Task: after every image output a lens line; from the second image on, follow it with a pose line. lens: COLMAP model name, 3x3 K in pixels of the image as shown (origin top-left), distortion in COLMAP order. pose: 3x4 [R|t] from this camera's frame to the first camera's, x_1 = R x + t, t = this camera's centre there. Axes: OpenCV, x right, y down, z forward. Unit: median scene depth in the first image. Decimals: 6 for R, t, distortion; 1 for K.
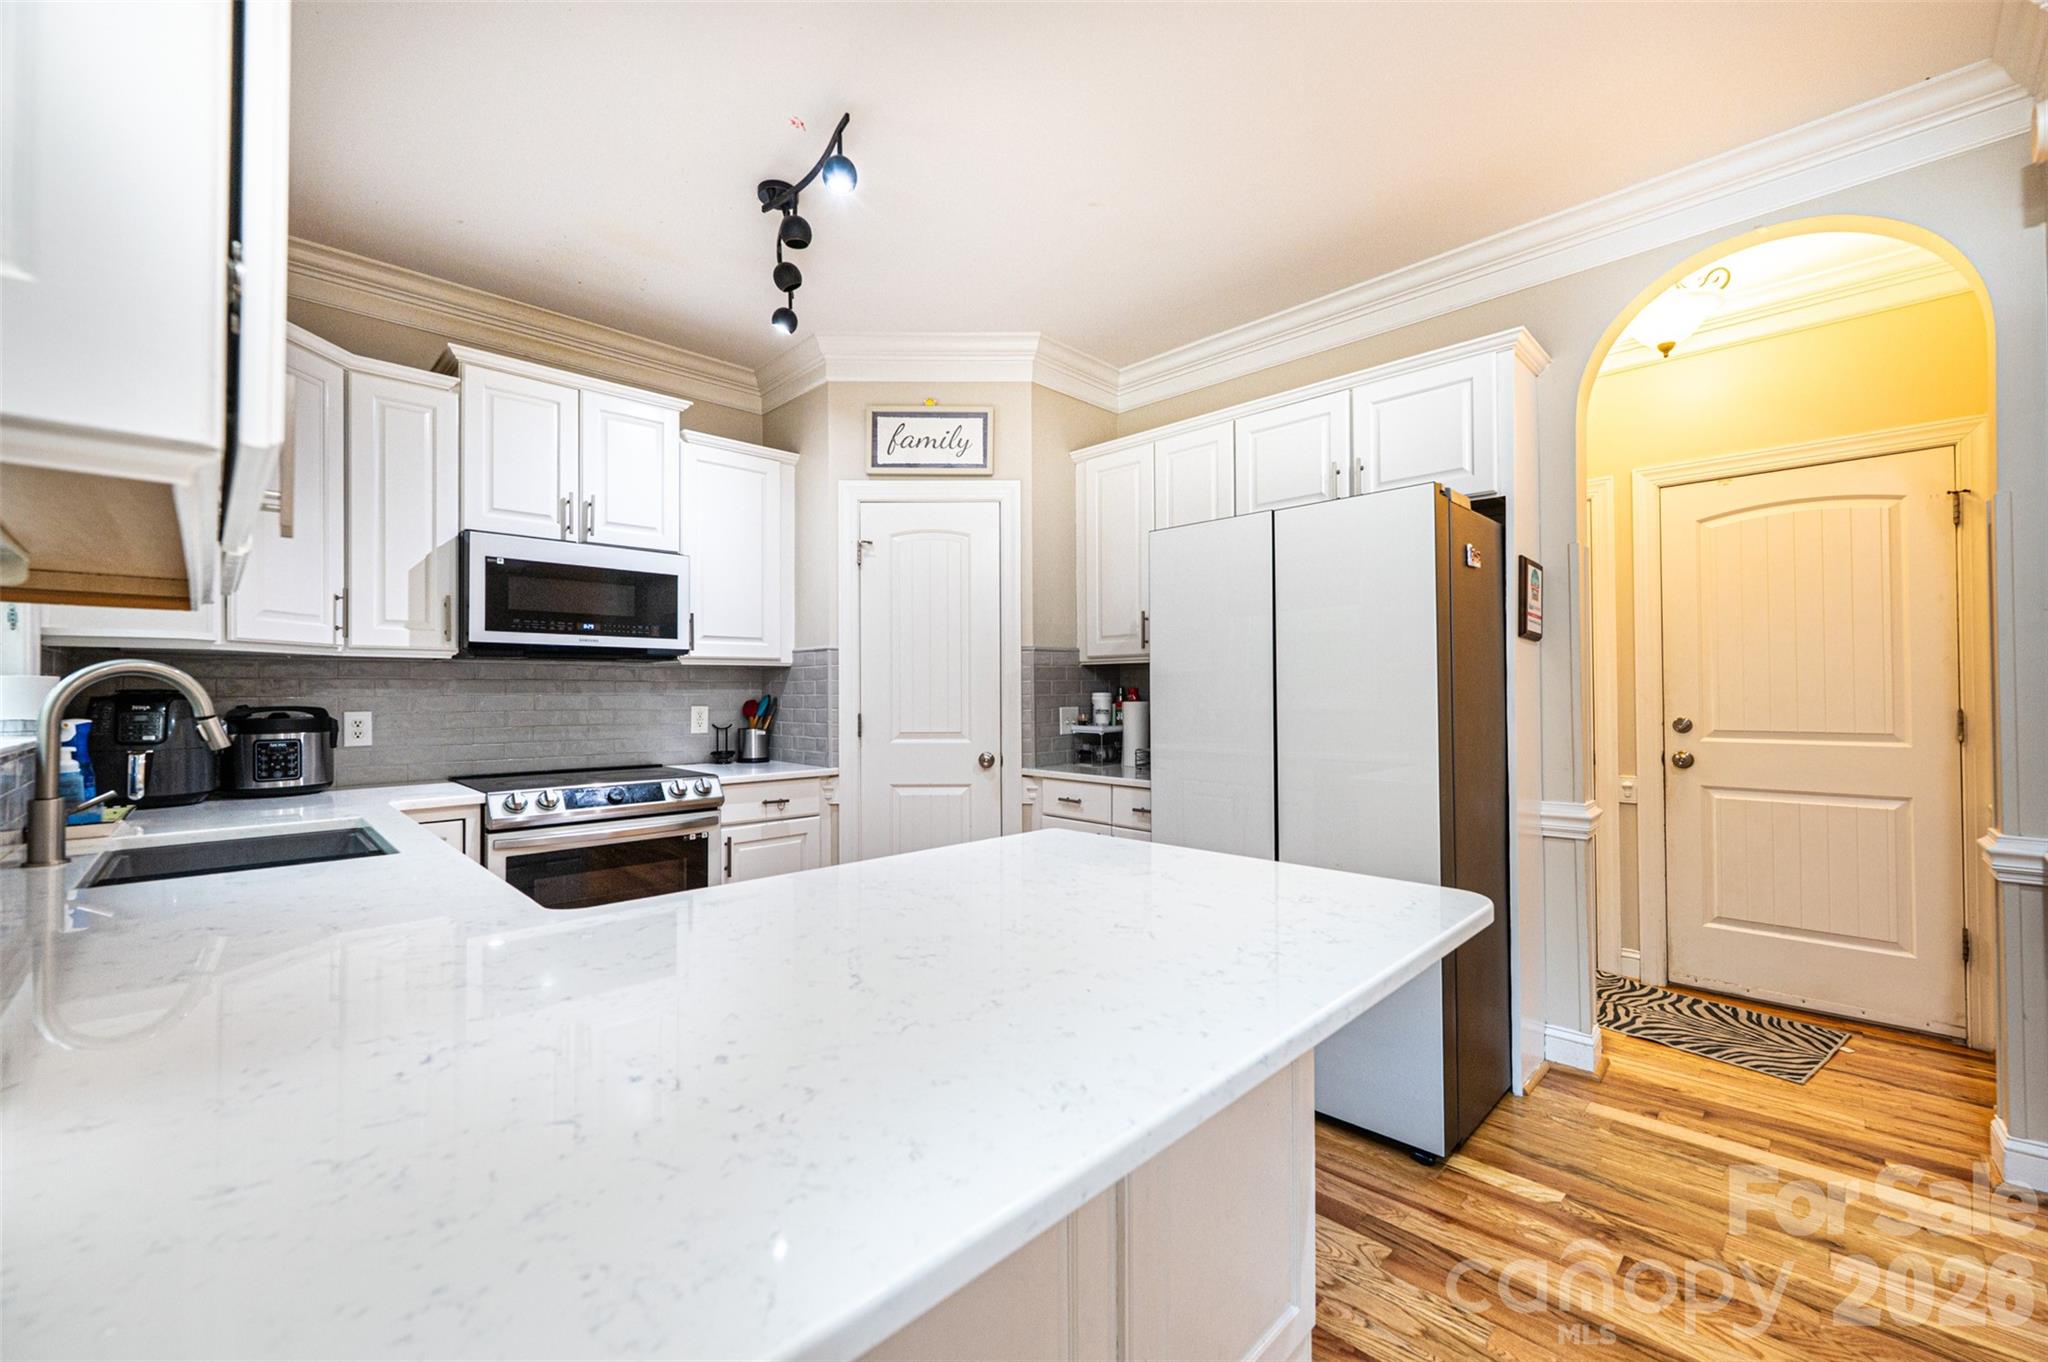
lens RADIAL K [[820.4, 0, 1029.8], [0, 820.4, 682.7], [0, 0, 1]] dist [0.000441, -0.000089]
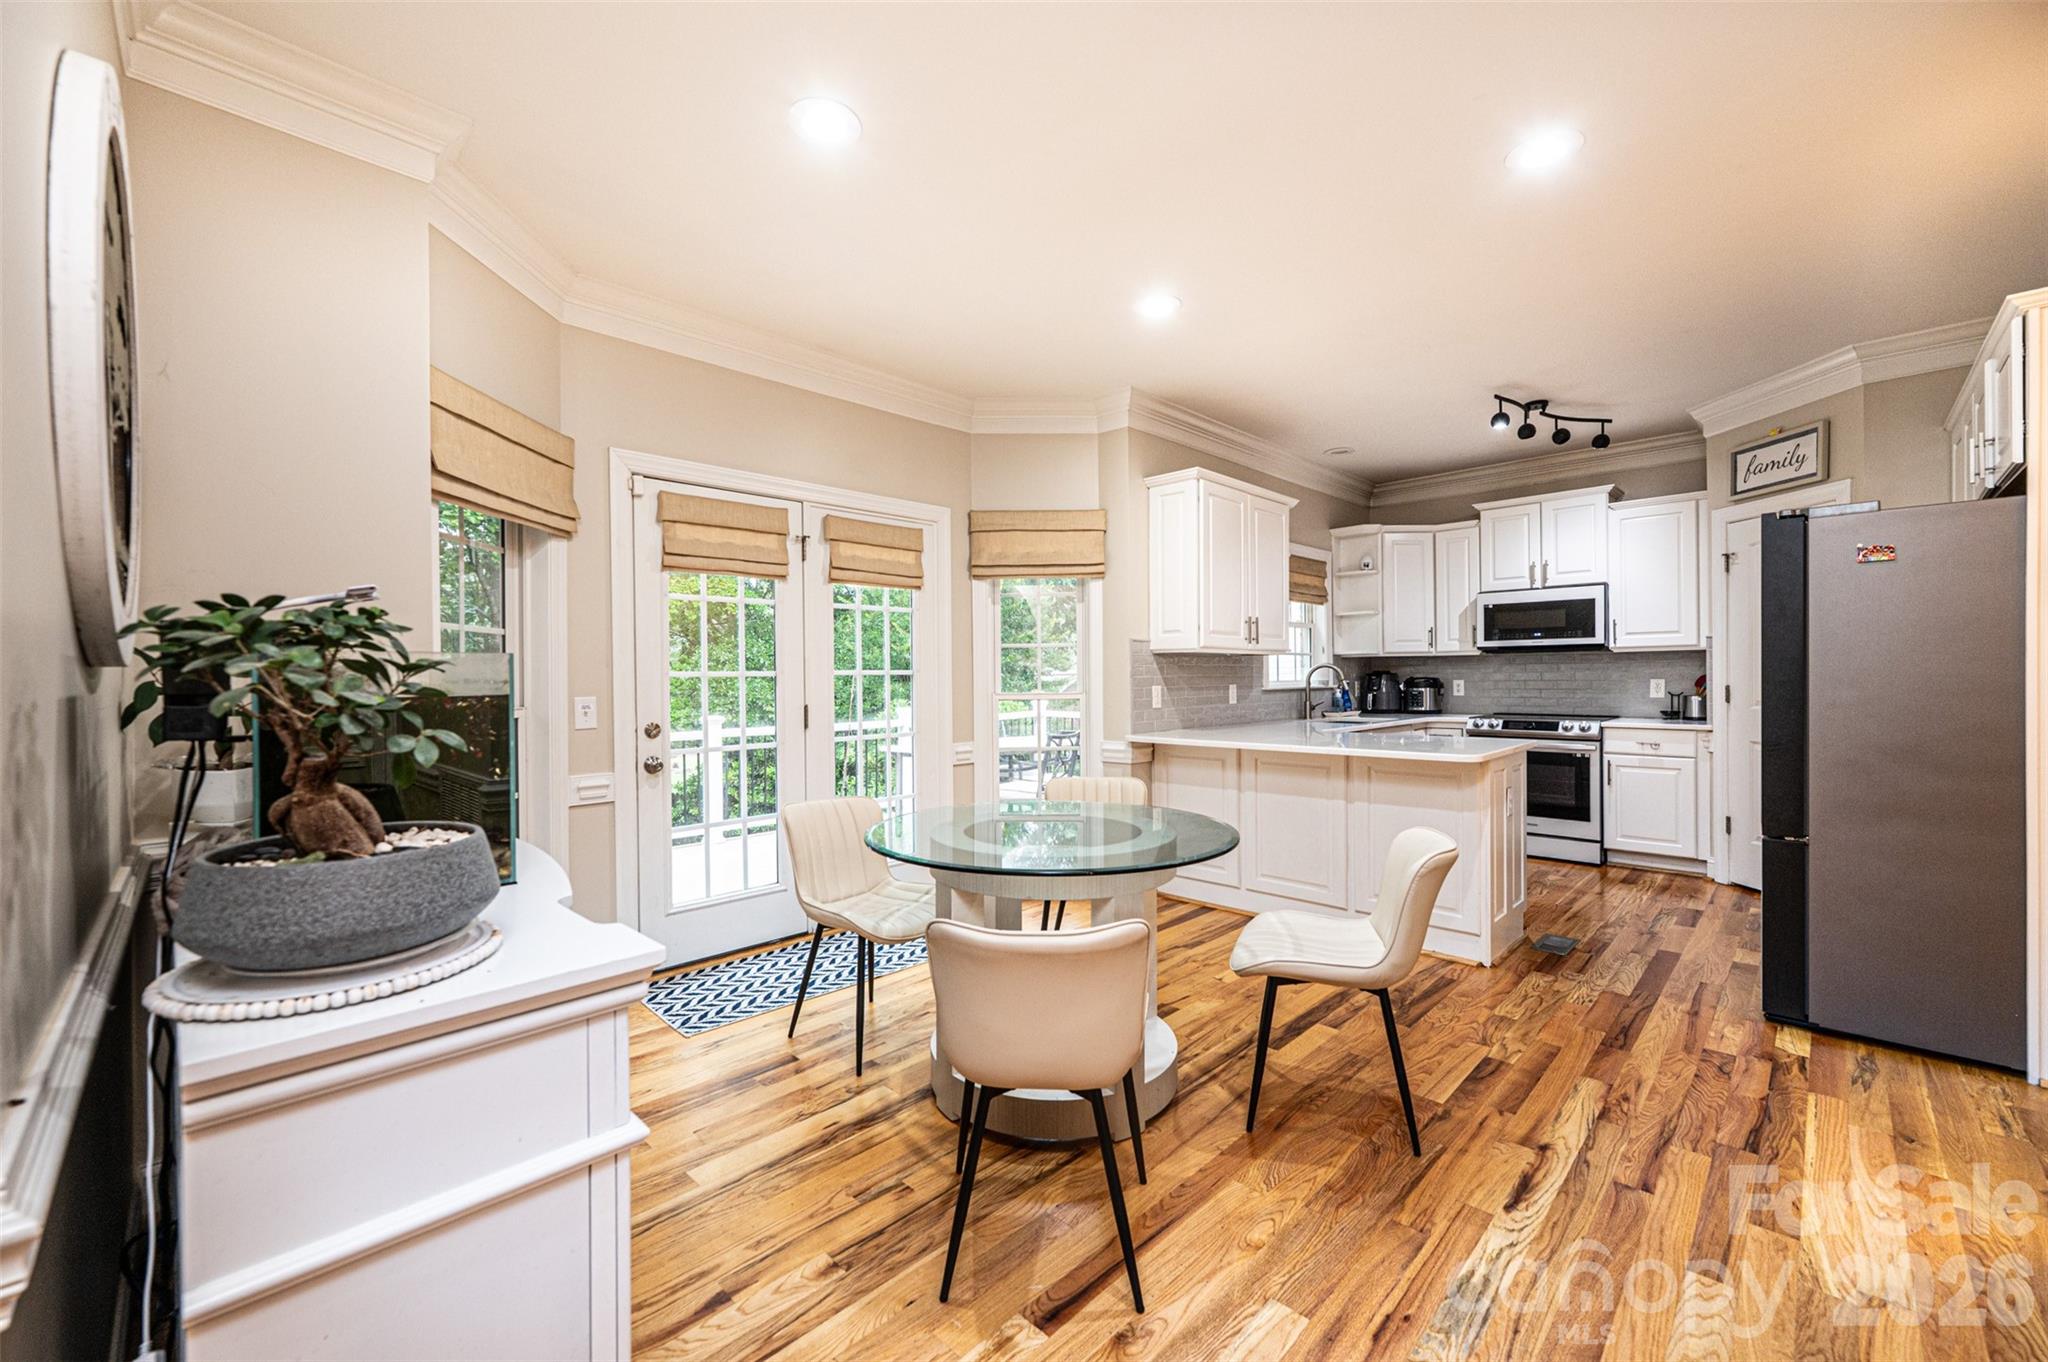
lens RADIAL K [[816.9, 0, 1028.4], [0, 816.9, 682.1], [0, 0, 1]] dist [0.000674, 0.000656]
pose [[0.011847, 0.011507, -0.999864, 1.217864], [0.021885, 0.999691, 0.011764, -0.008393], [0.999690, -0.022021, 0.011591, -0.150865]]
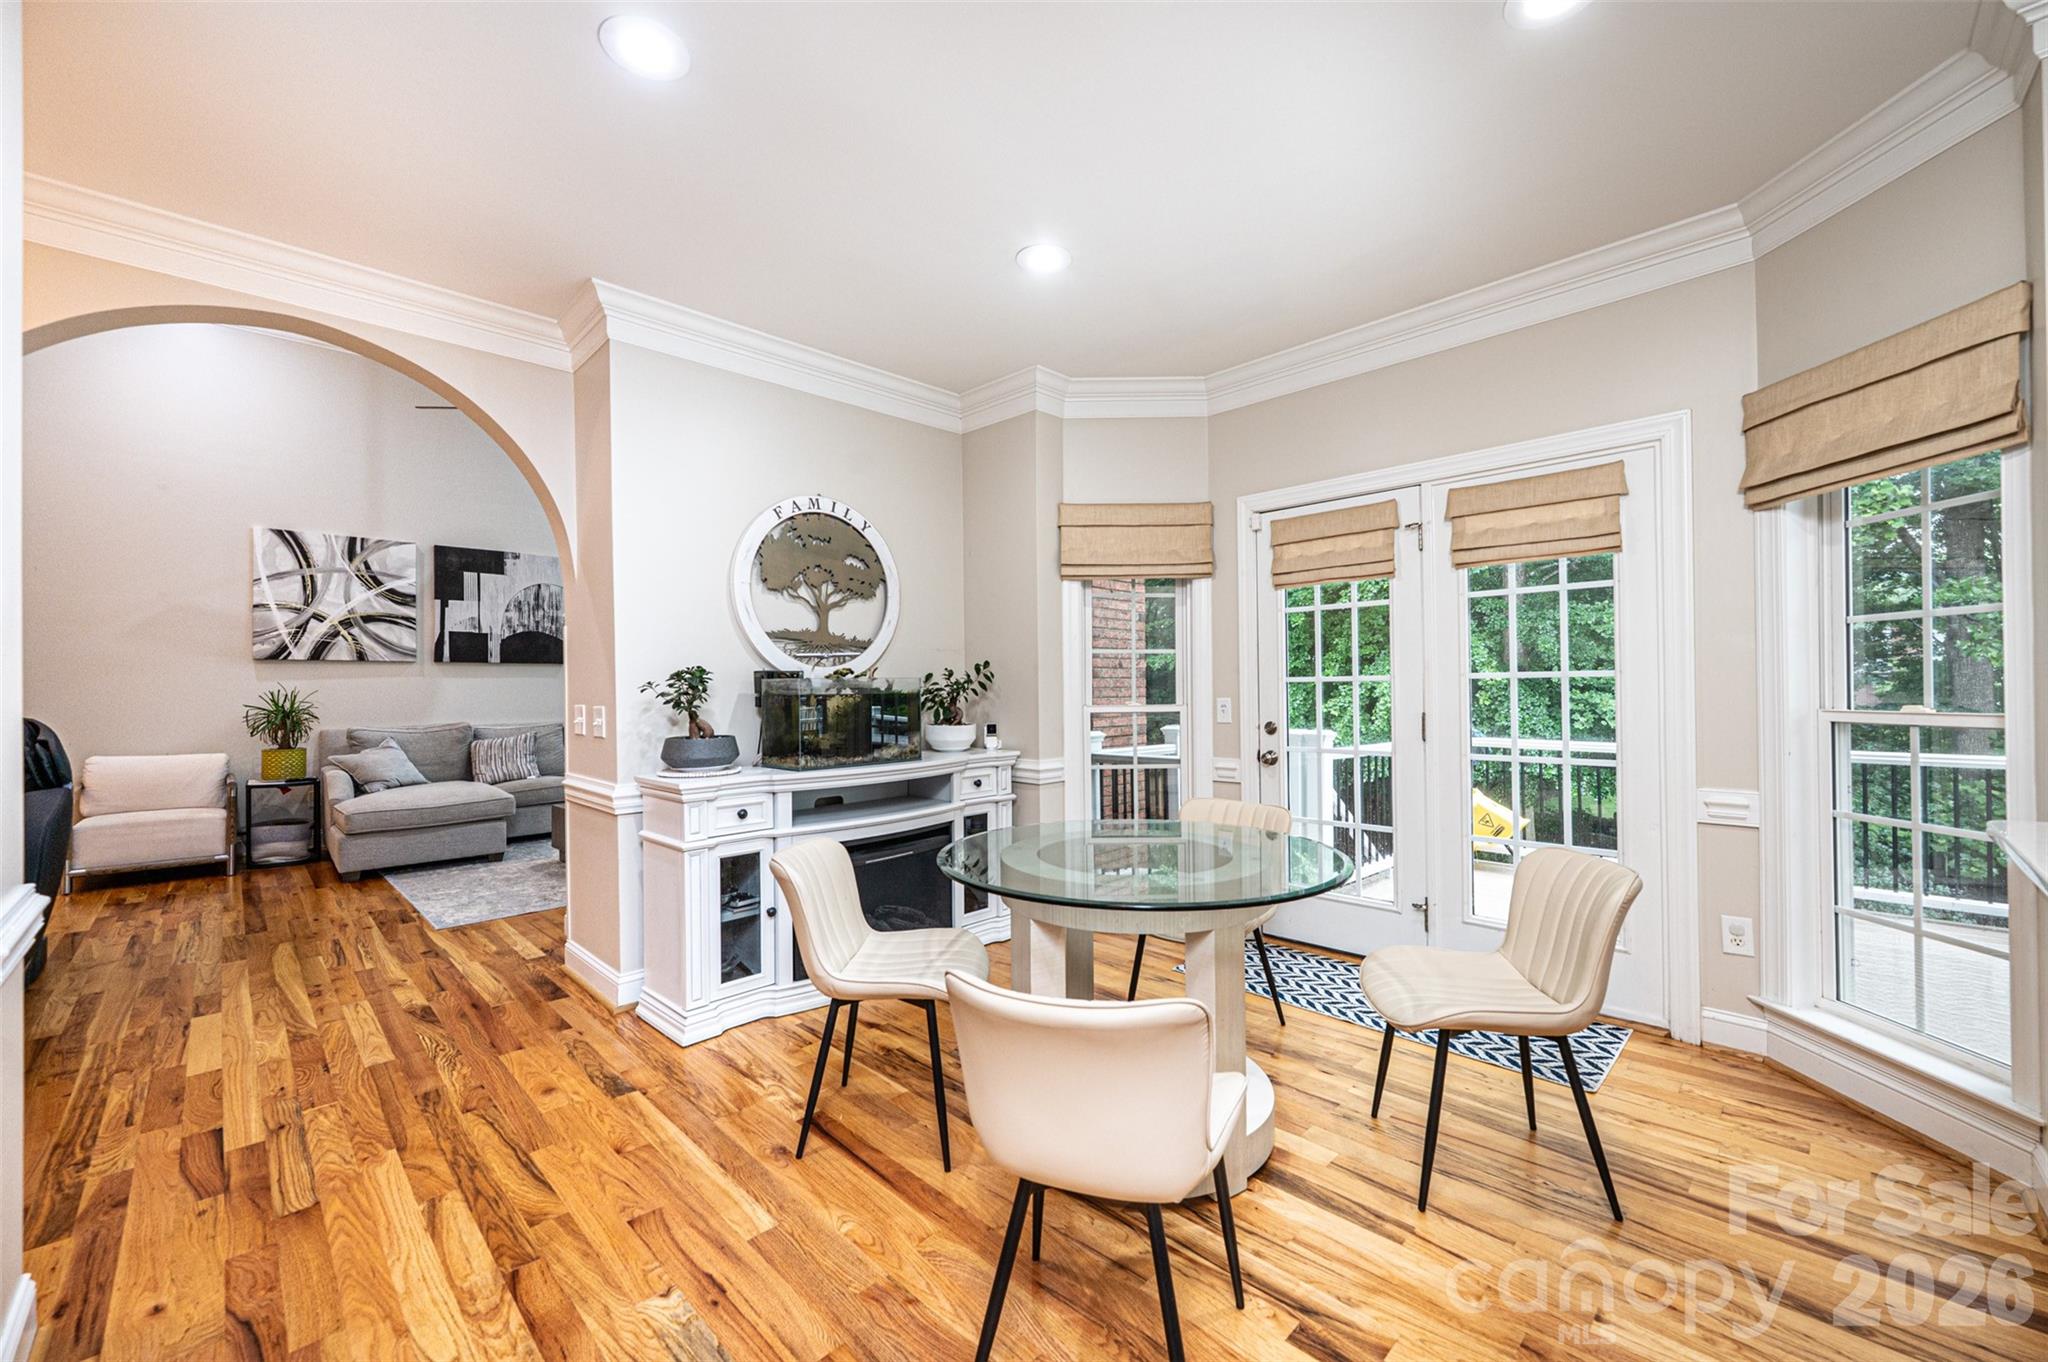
lens RADIAL K [[816.9, 0, 1028.4], [0, 816.9, 682.1], [0, 0, 1]] dist [0.000674, 0.000656]
pose [[-0.999867, 0.015645, 0.004513, 0.518726], [0.015567, 0.999736, -0.016881, 0.002146], [-0.004776, -0.016808, -0.999847, 0.606171]]
